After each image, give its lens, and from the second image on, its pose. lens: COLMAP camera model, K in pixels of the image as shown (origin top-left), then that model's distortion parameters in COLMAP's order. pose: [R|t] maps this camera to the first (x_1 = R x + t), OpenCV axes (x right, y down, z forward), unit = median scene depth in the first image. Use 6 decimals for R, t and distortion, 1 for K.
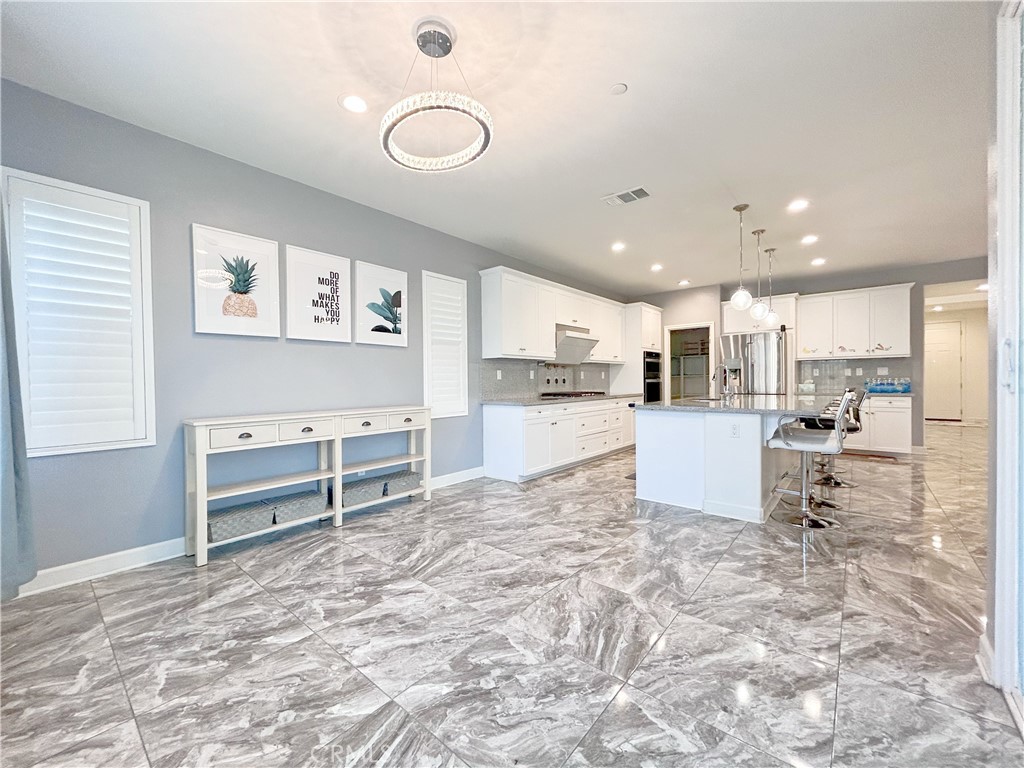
lens RADIAL K [[410.0, 0, 509.9], [0, 410.0, 386.4], [0, 0, 1]] dist [-0.001691, 0.000010]
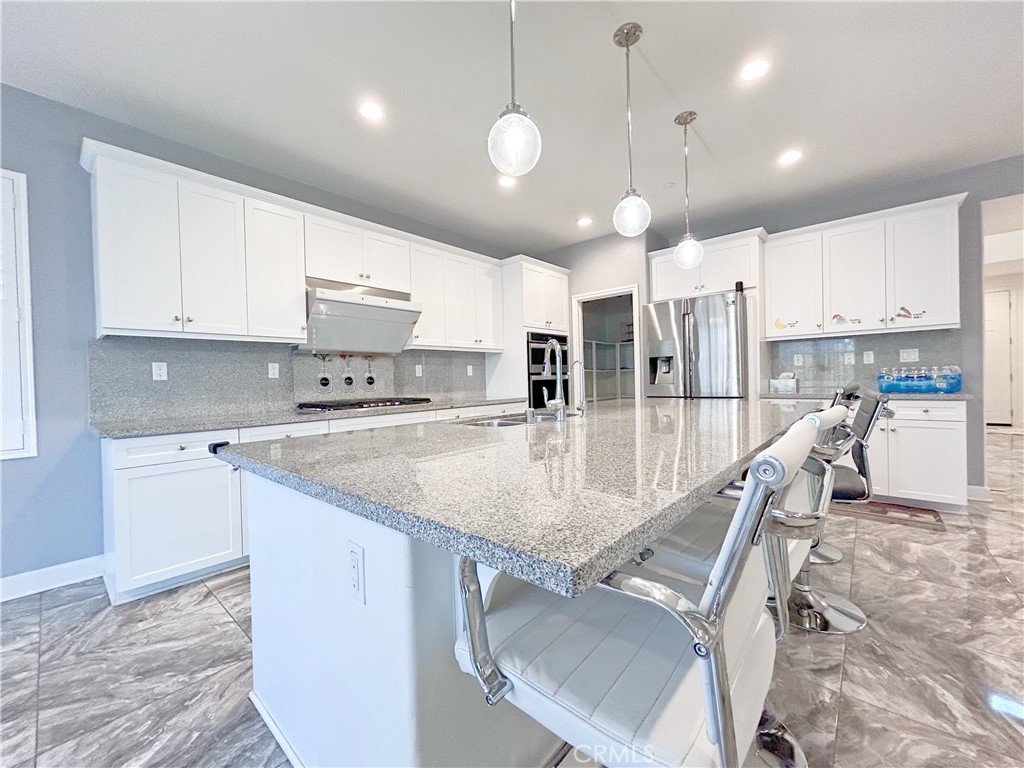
lens RADIAL K [[410.0, 0, 513.4], [0, 410.0, 385.1], [0, 0, 1]] dist [-0.001691, 0.000010]
pose [[0.999794, -0.014418, -0.014254, 0.358608], [0.014454, 0.999893, 0.002440, -0.004759], [0.014217, -0.002646, 0.999895, 0.413310]]
